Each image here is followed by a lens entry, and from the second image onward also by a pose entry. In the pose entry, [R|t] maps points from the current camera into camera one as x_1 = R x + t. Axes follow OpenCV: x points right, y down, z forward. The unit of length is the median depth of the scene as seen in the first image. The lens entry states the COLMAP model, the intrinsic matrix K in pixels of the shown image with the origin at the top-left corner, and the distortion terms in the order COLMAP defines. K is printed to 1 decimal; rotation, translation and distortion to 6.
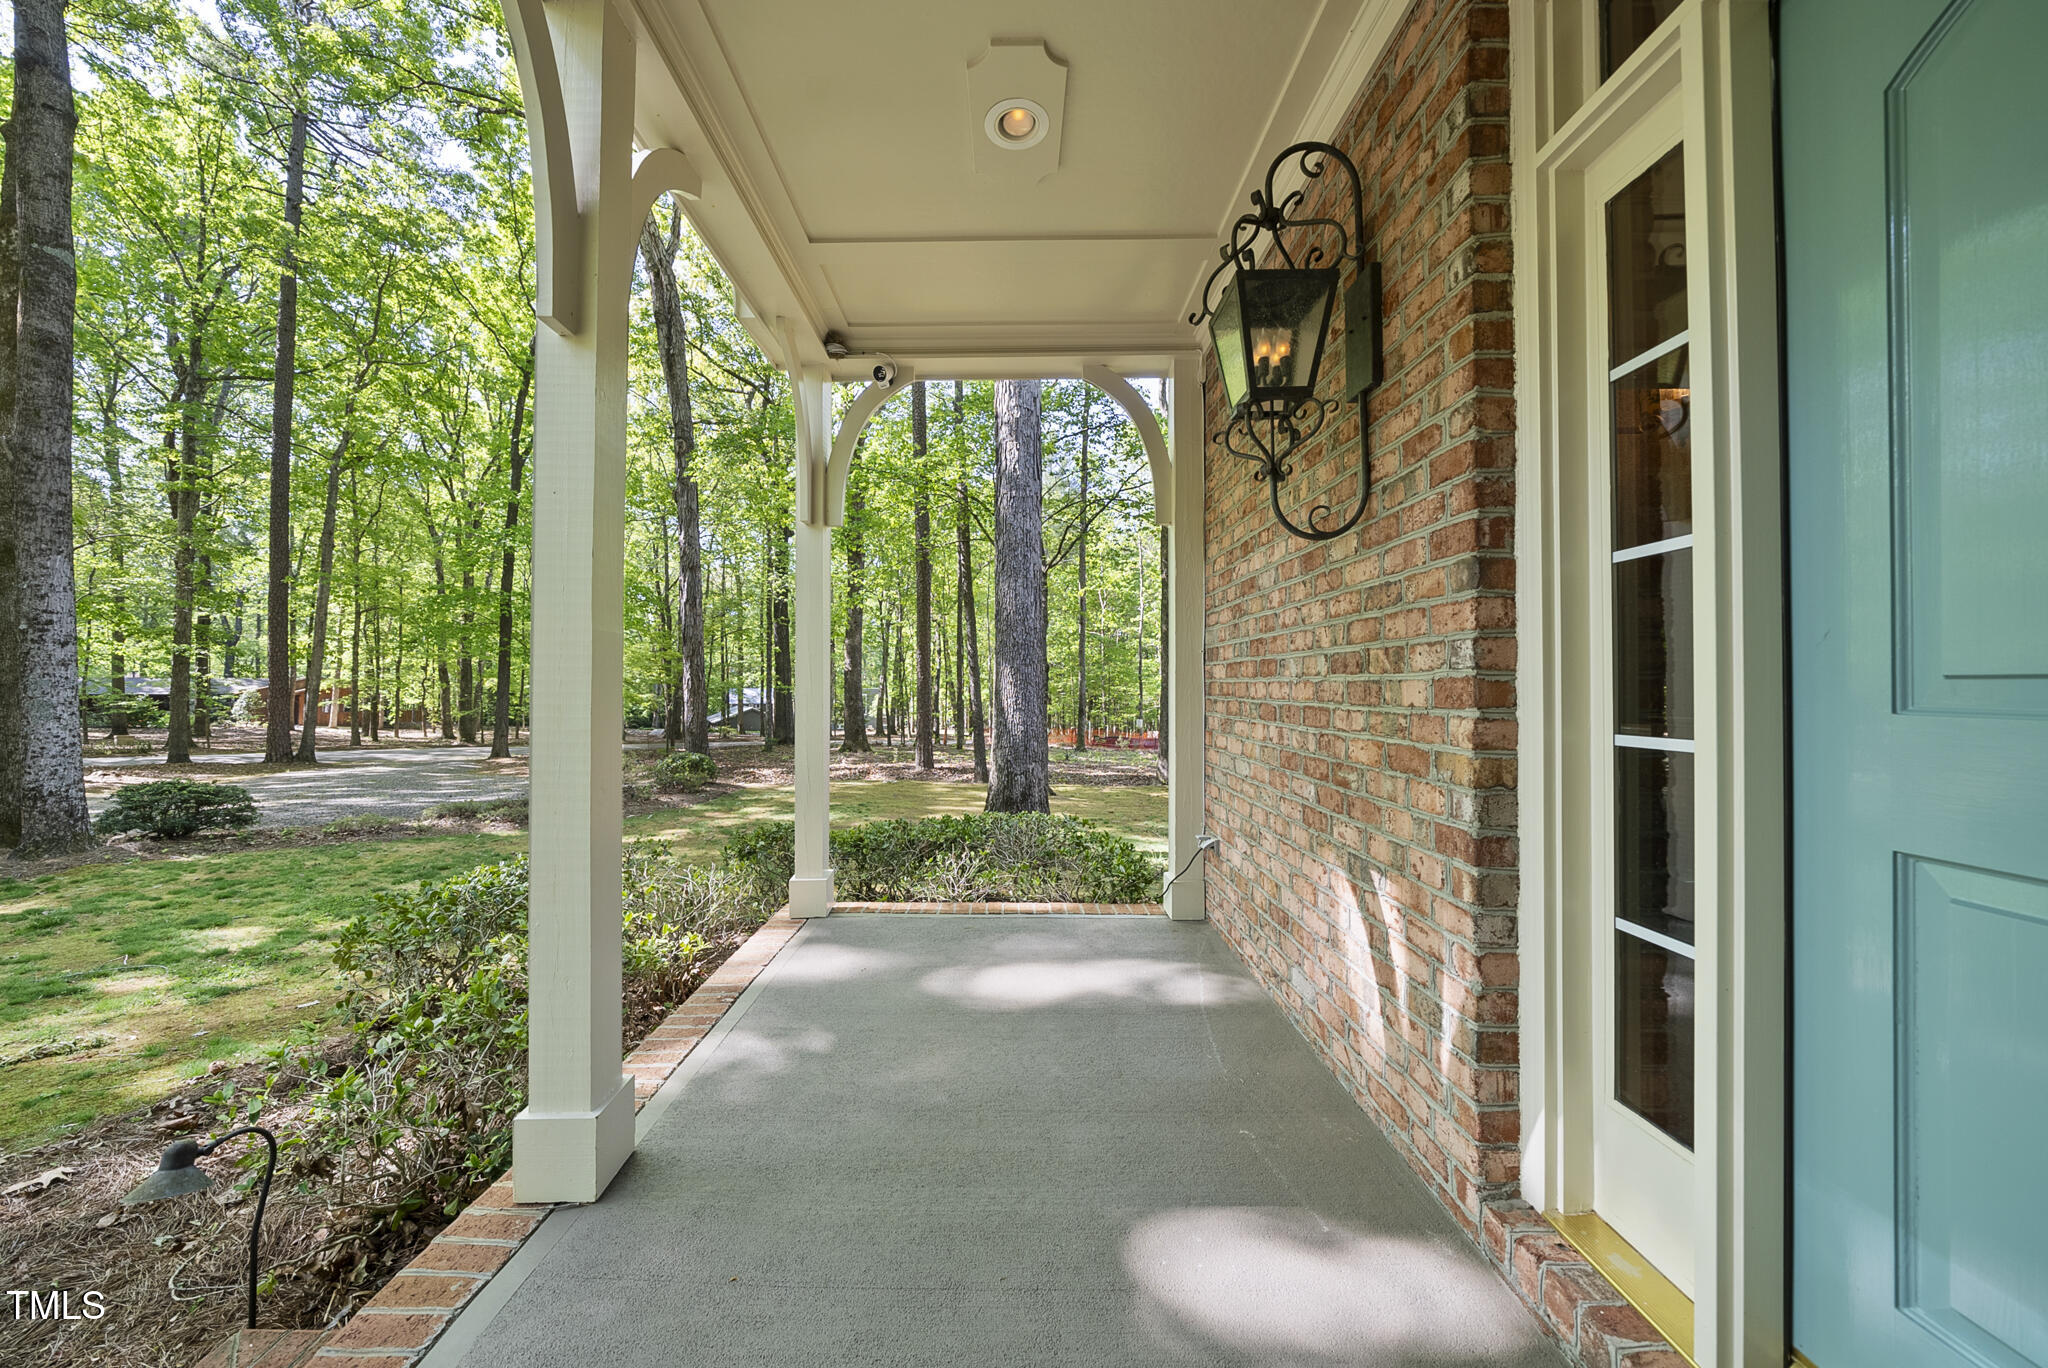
lens RADIAL K [[710.5, 0, 1010.8], [0, 710.5, 680.4], [0, 0, 1]] dist [-0.006455, 0.000106]
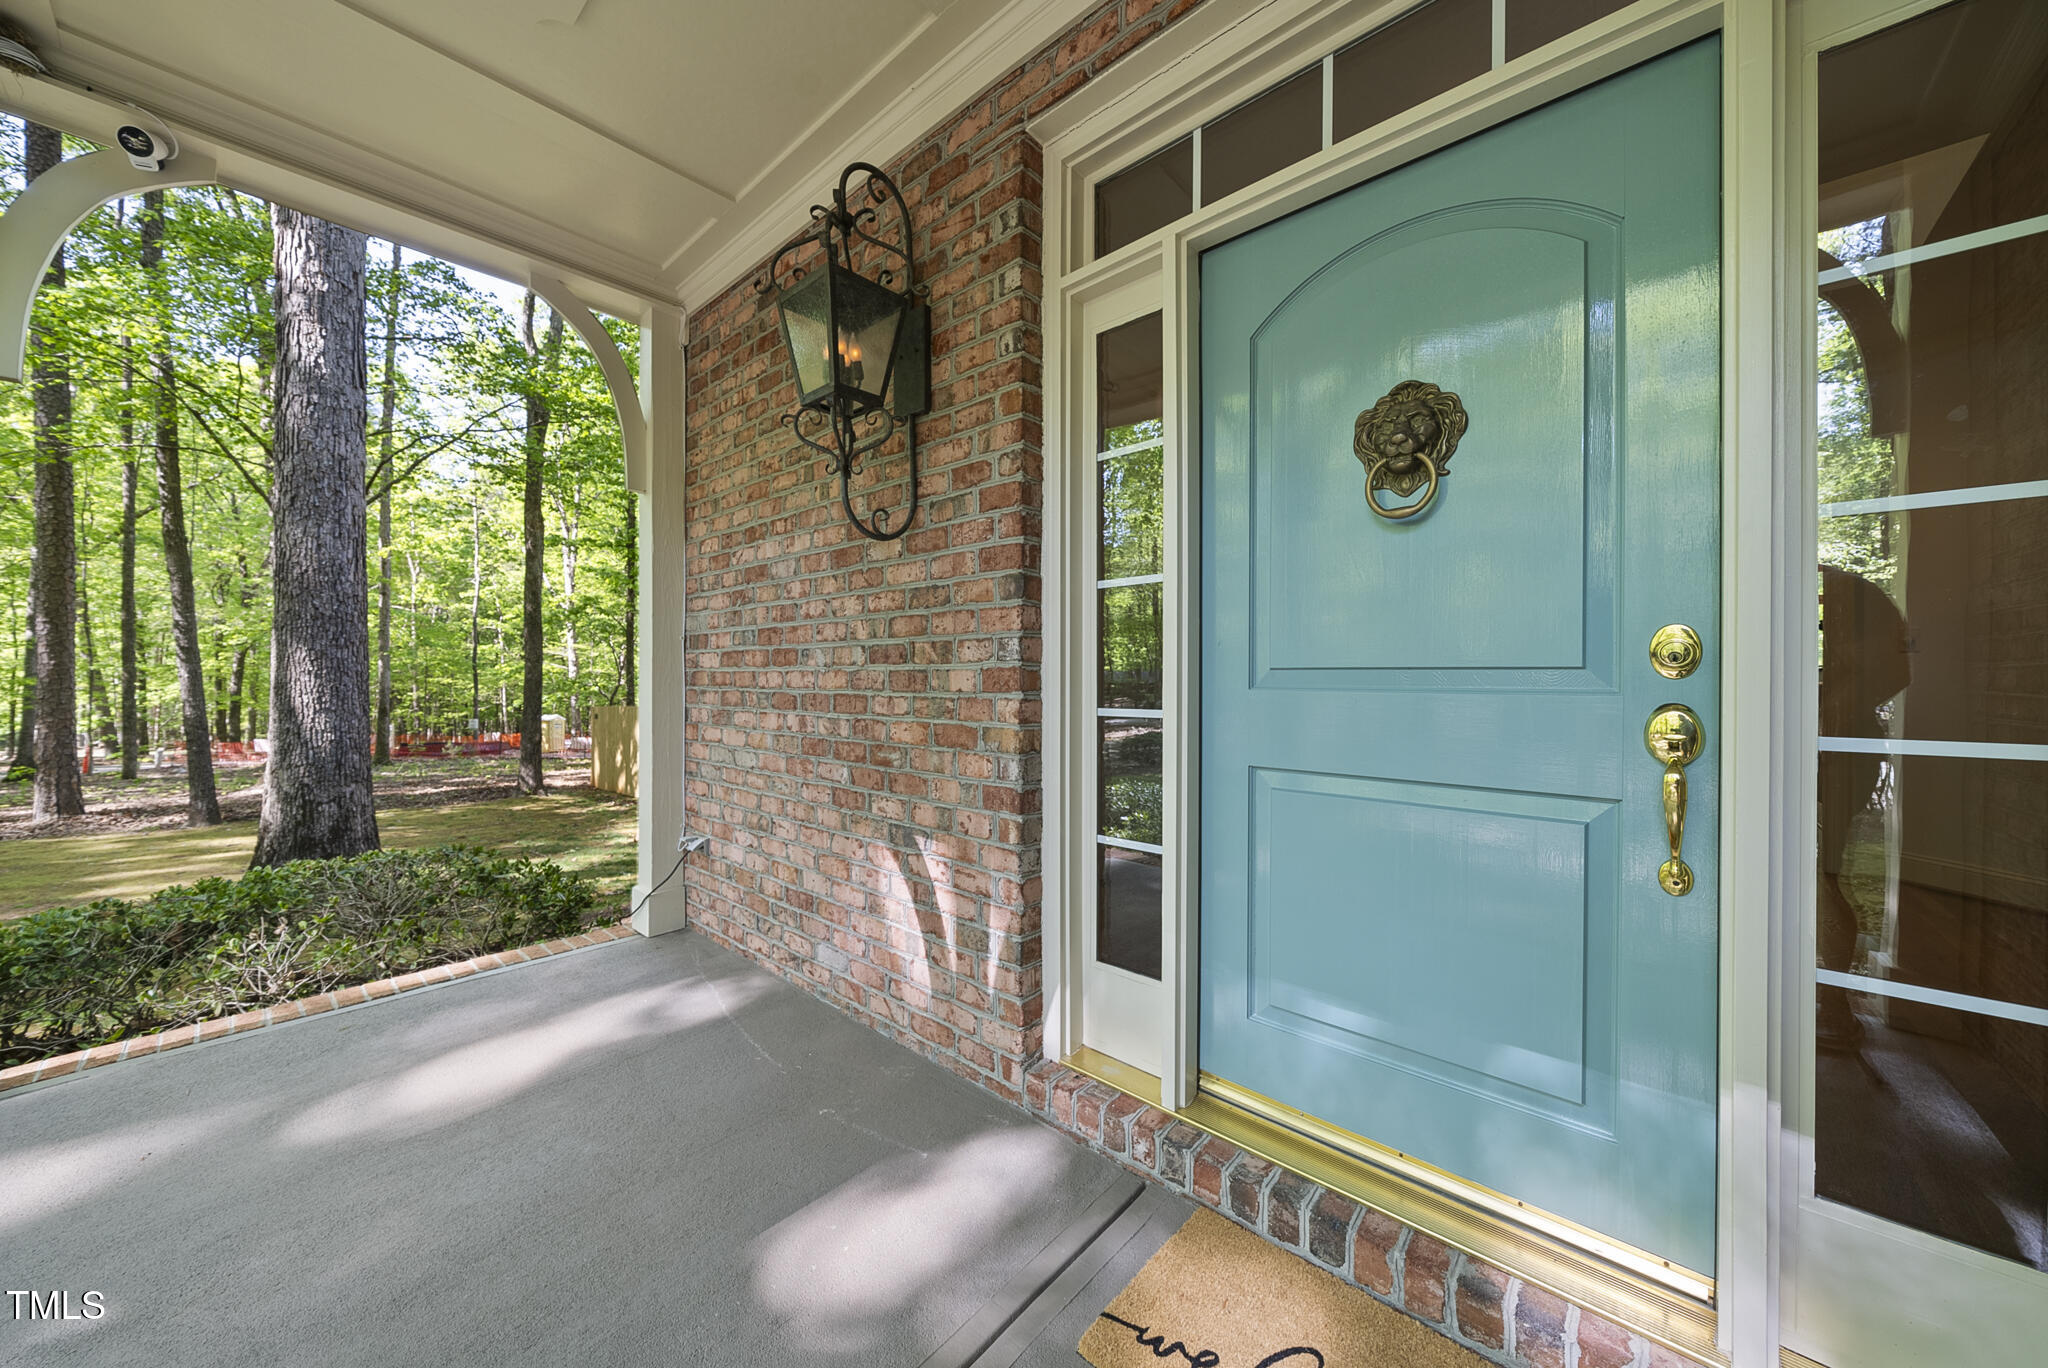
lens RADIAL K [[710.5, 0, 1018.8], [0, 710.5, 680.3], [0, 0, 1]] dist [-0.006455, 0.000106]
pose [[0.661712, -0.004196, 0.749746, -0.242123], [-0.004954, 0.999938, 0.009968, 0.004679], [-0.749742, -0.010310, 0.661650, 0.119058]]
